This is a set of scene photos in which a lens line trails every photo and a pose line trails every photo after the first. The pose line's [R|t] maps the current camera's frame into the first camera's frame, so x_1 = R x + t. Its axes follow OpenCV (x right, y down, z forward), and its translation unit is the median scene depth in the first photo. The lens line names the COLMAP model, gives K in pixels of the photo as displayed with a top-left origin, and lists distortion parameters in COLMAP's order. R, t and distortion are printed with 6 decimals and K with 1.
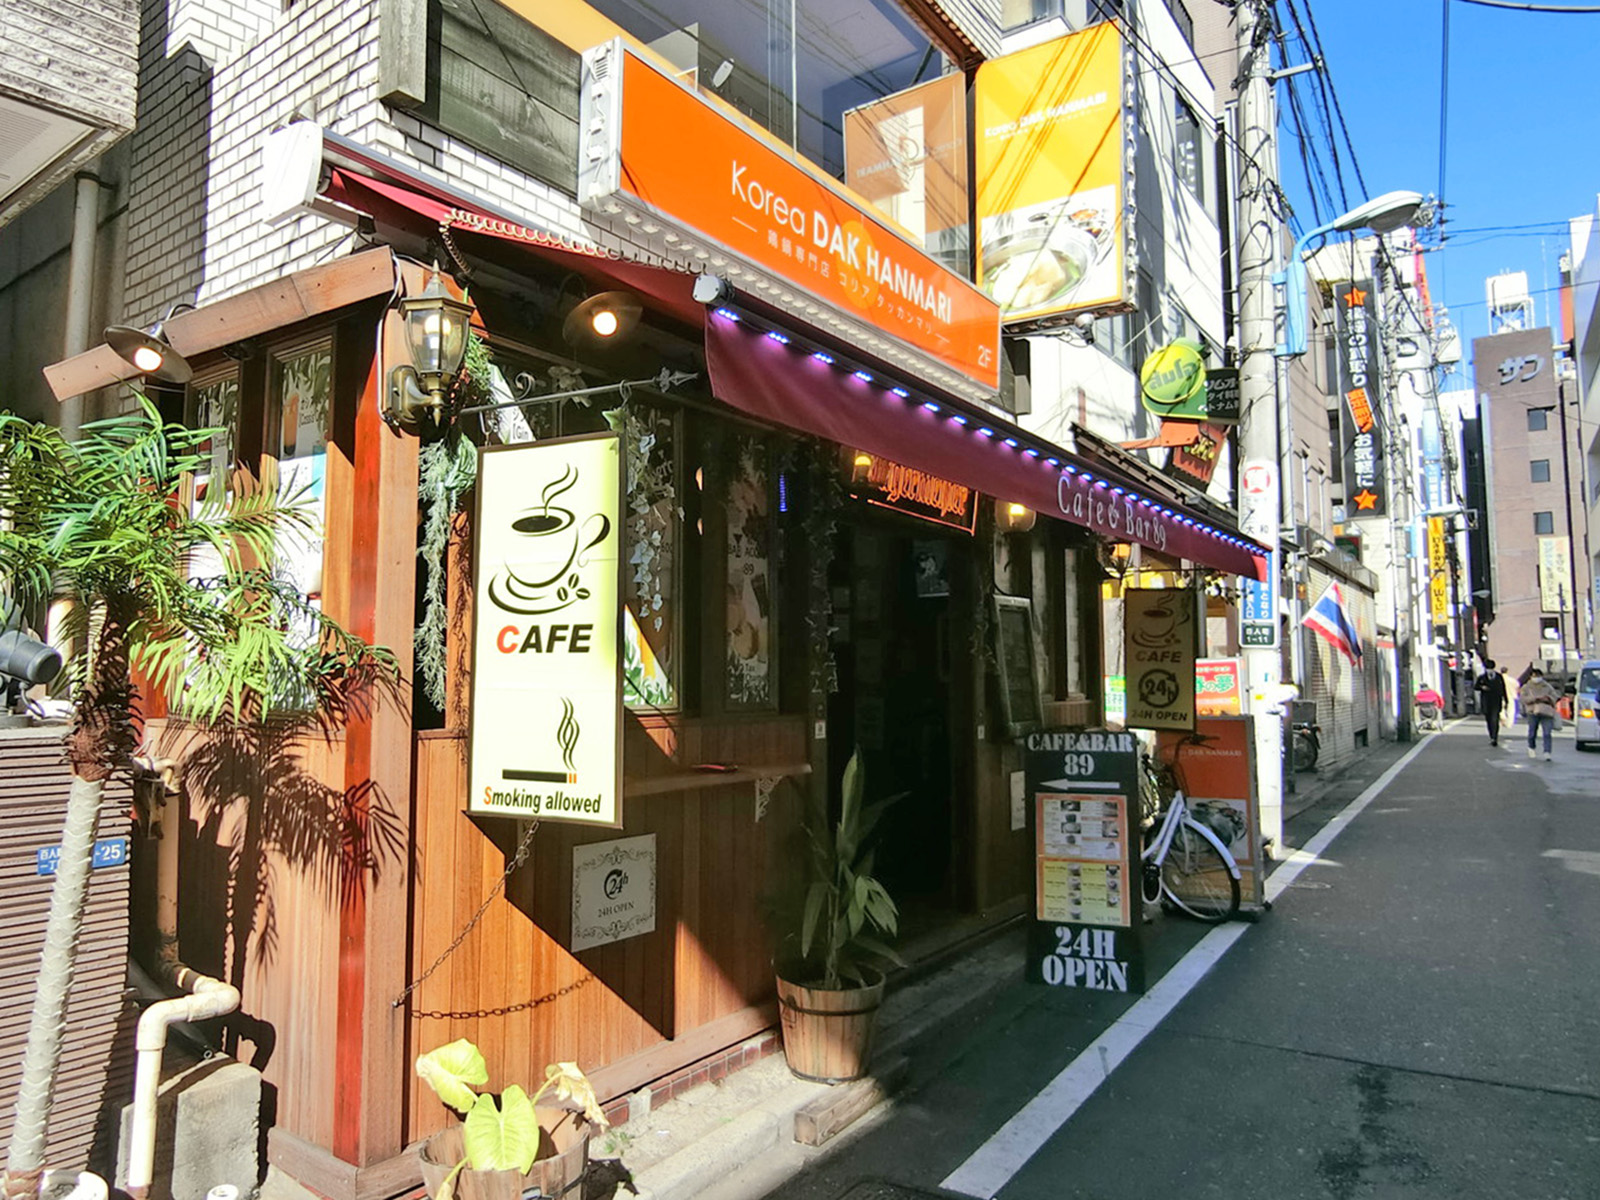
lens RADIAL K [[1004.2, 0, 800.0], [0, 1004.2, 600.0], [0, 0, 1]] dist [-0.004283, -0.001412]
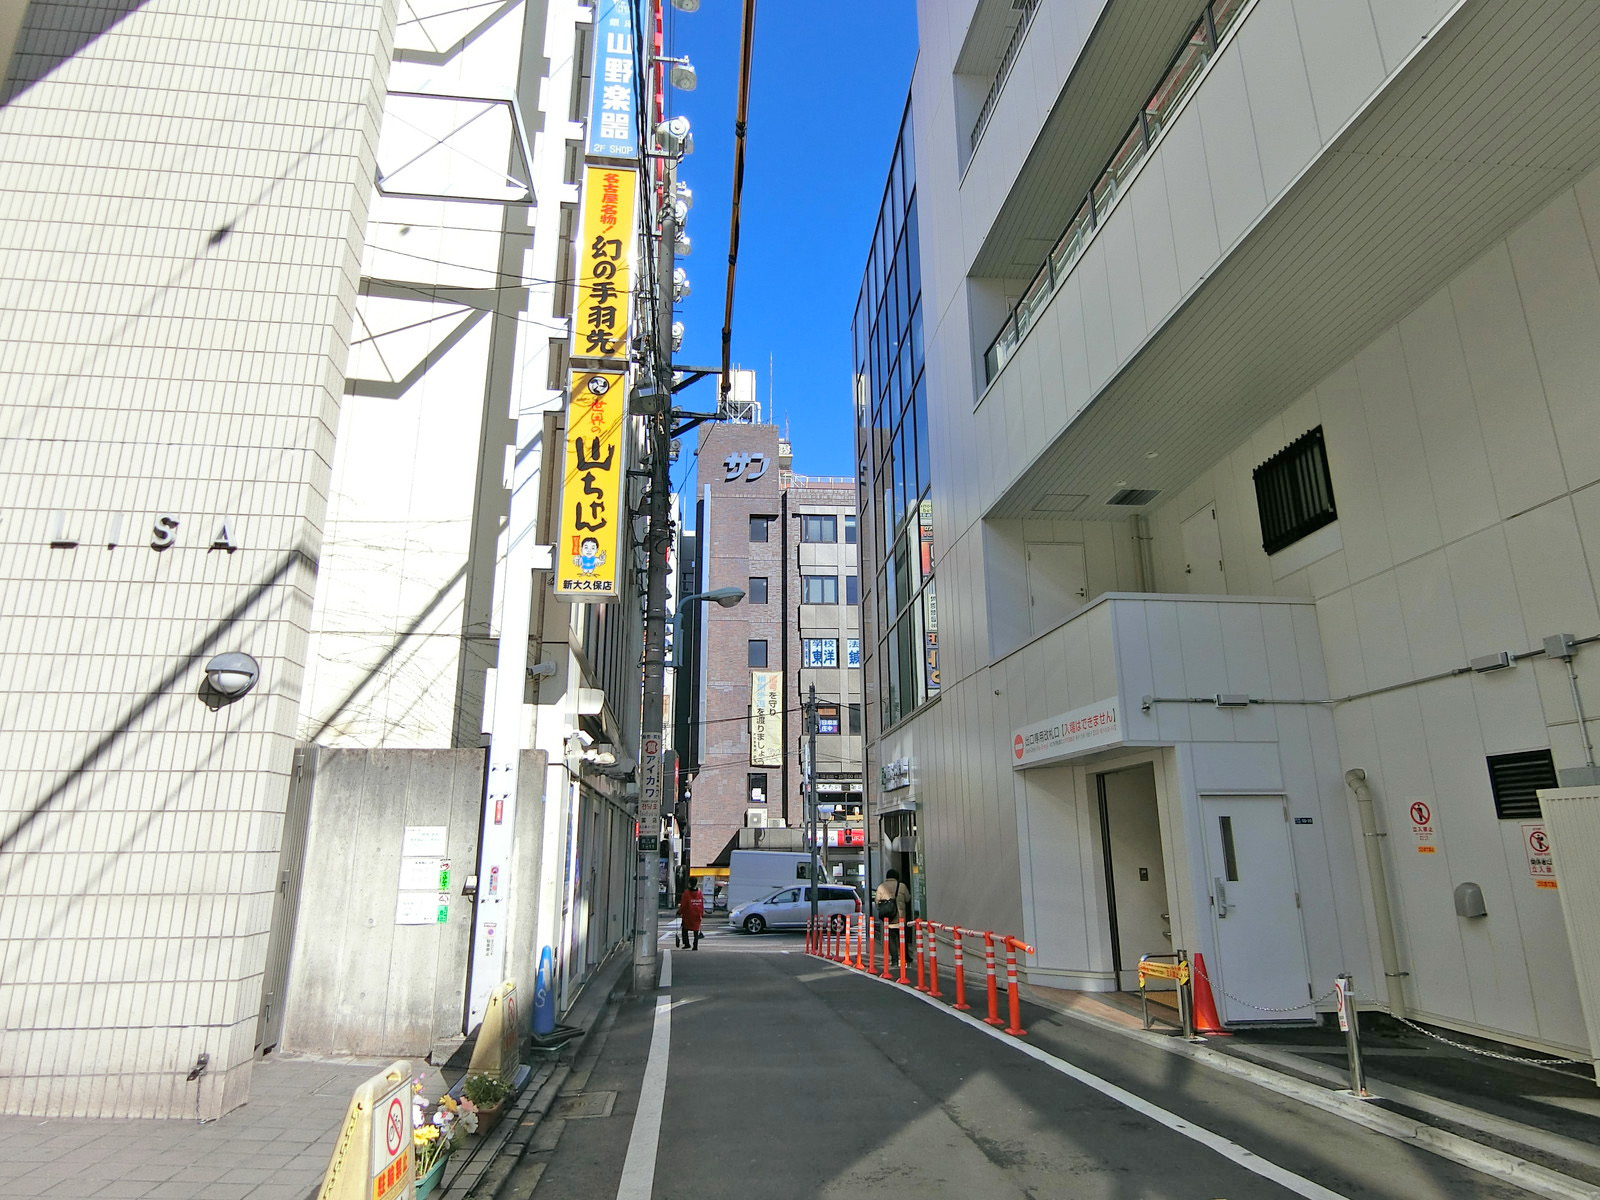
lens RADIAL K [[1004.2, 0, 800.0], [0, 1004.2, 600.0], [0, 0, 1]] dist [-0.004283, -0.001412]
pose [[0.751522, 0.163861, 0.639034, 0.256053], [-0.053738, 0.980648, -0.188259, 0.030265], [-0.657516, 0.107140, 0.745784, 0.386396]]
